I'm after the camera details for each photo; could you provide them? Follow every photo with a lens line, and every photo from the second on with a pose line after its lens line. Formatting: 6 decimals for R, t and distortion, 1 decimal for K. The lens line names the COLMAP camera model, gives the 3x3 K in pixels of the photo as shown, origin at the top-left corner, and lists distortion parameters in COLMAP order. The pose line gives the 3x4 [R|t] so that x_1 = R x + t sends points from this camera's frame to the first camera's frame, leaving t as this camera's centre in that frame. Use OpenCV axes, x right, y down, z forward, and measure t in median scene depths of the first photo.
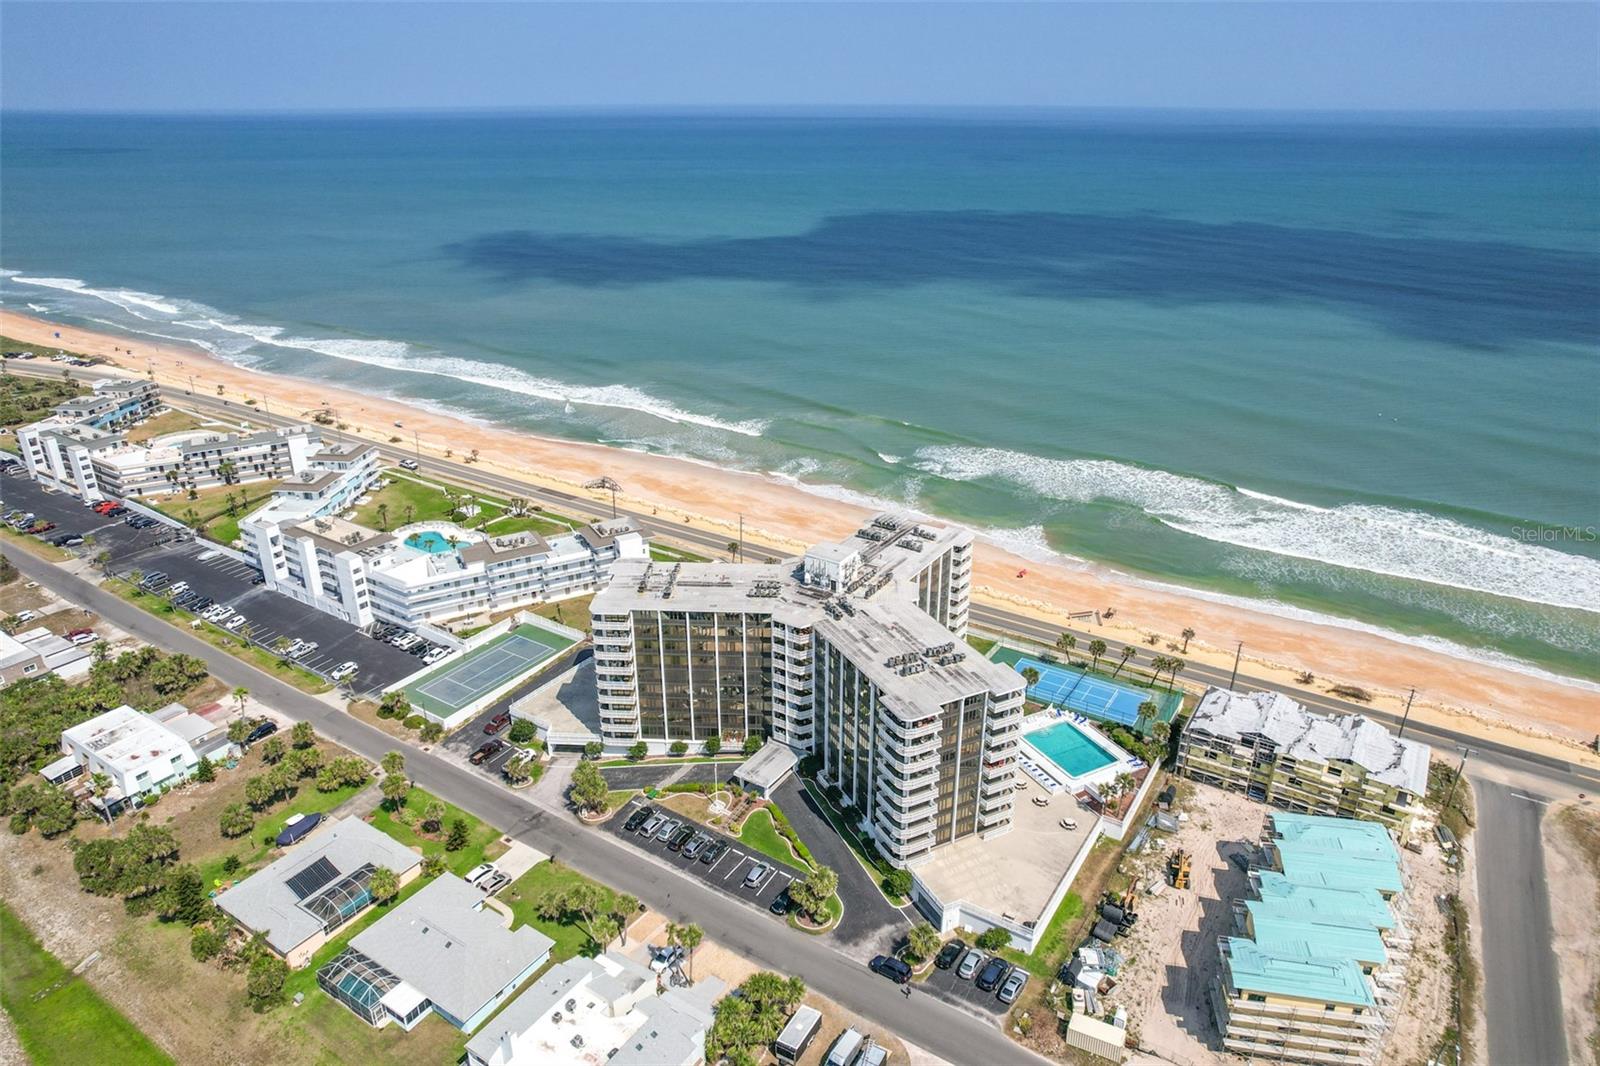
lens RADIAL K [[1032.0, 0, 801.5], [0, 1032.0, 530.1], [0, 0, 1]] dist [-0.070158, 0.059773]
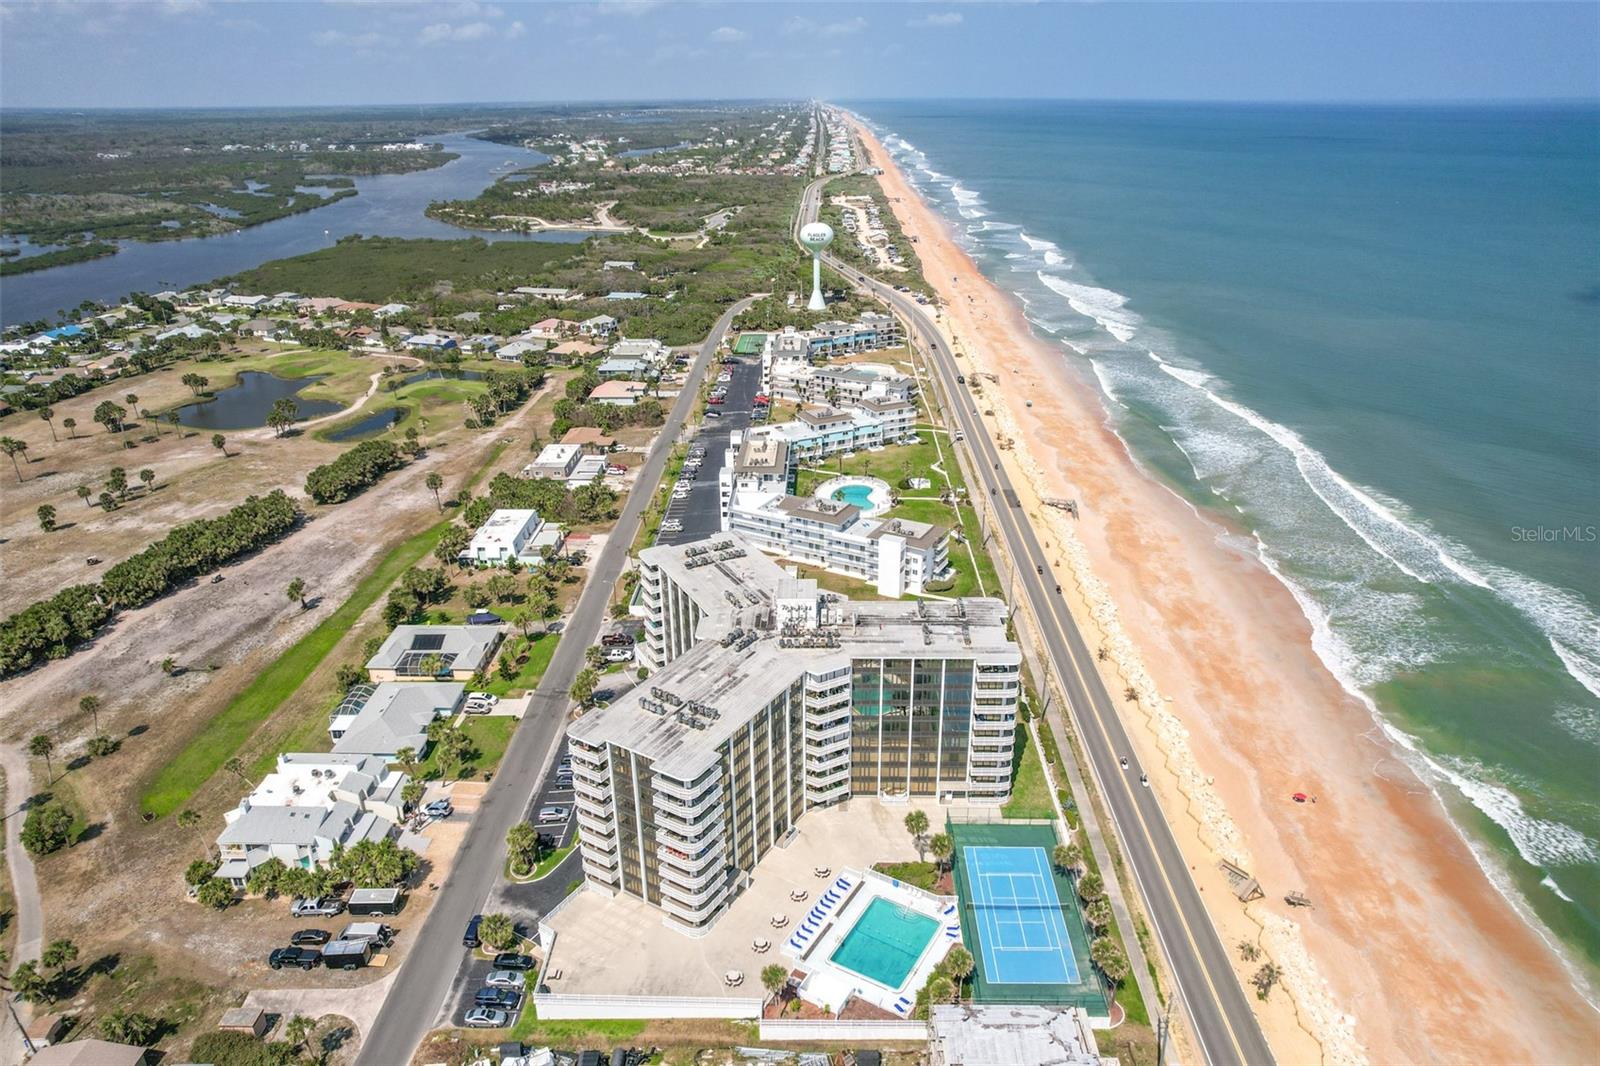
lens RADIAL K [[1042.0, 0, 803.0], [0, 1042.0, 526.2], [0, 0, 1]] dist [-0.056500, 0.033347]
pose [[0.523678, 0.326453, -0.786886, 0.787121], [-0.324844, 0.930399, 0.169806, -0.202185], [0.787552, 0.166691, 0.593276, 0.463932]]
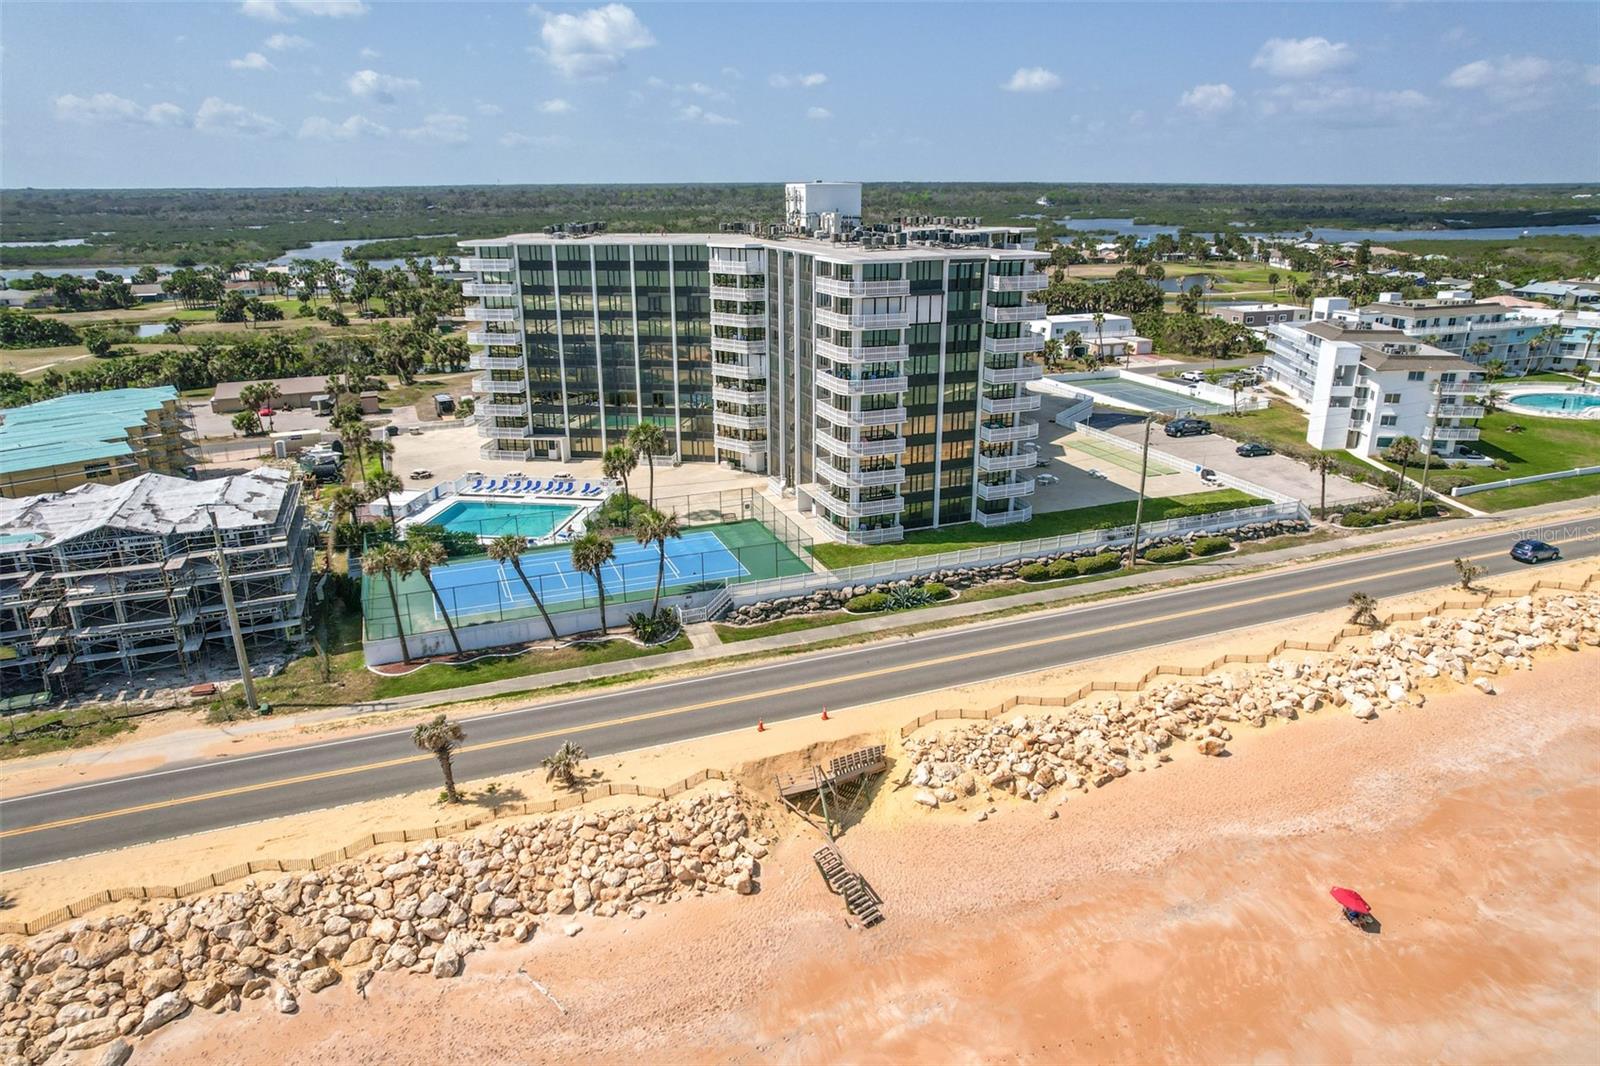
lens RADIAL K [[1022.3, 0, 802.8], [0, 1022.3, 525.3], [0, 0, 1]] dist [-0.074765, 0.071625]
pose [[-0.581244, 0.262573, -0.770202, 0.649395], [-0.314908, 0.800177, 0.510441, -0.145343], [0.750326, 0.539233, -0.382412, 1.441956]]
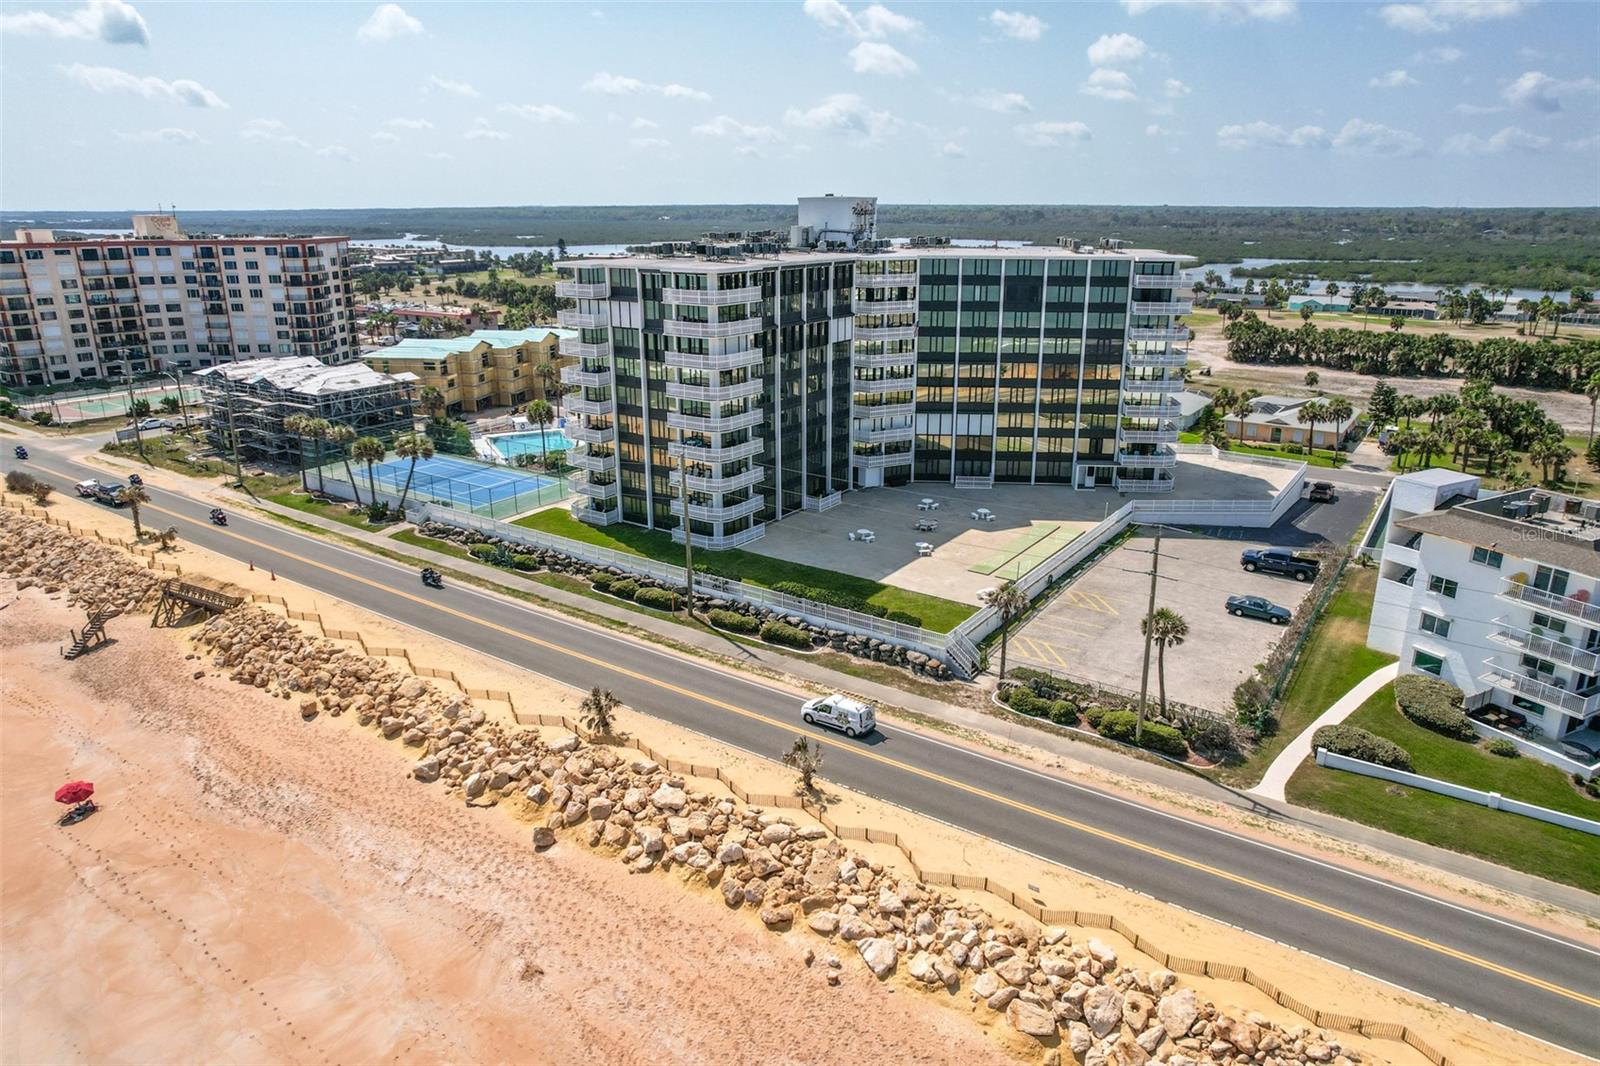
lens RADIAL K [[1022.3, 0, 802.8], [0, 1022.3, 525.3], [0, 0, 1]] dist [-0.074765, 0.071625]
pose [[-0.999517, -0.008030, 0.030033, 0.031949], [0.013451, 0.759265, 0.650643, -0.265059], [-0.028028, 0.650732, -0.758790, 1.737020]]
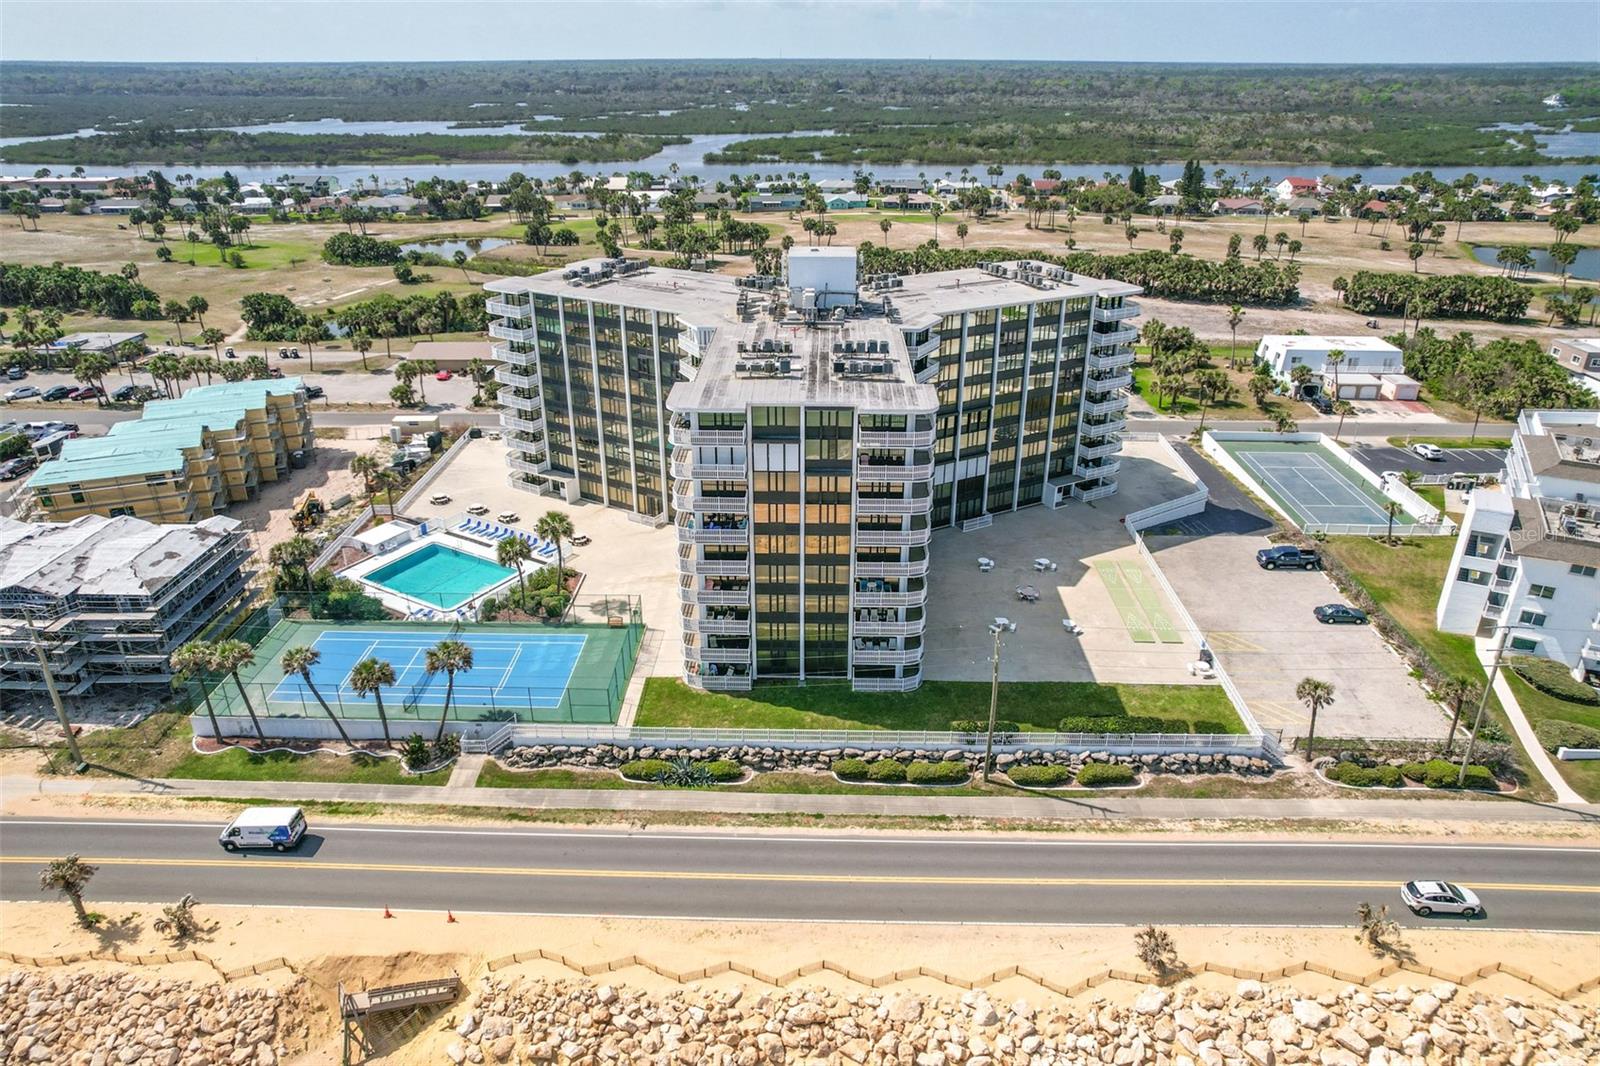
lens RADIAL K [[1027.8, 0, 801.7], [0, 1027.8, 528.0], [0, 0, 1]] dist [-0.074494, 0.070442]
pose [[-0.852028, 0.219669, -0.475178, 0.386780], [-0.205685, 0.694227, 0.689741, -0.299225], [0.481396, 0.685416, -0.546318, 1.517457]]
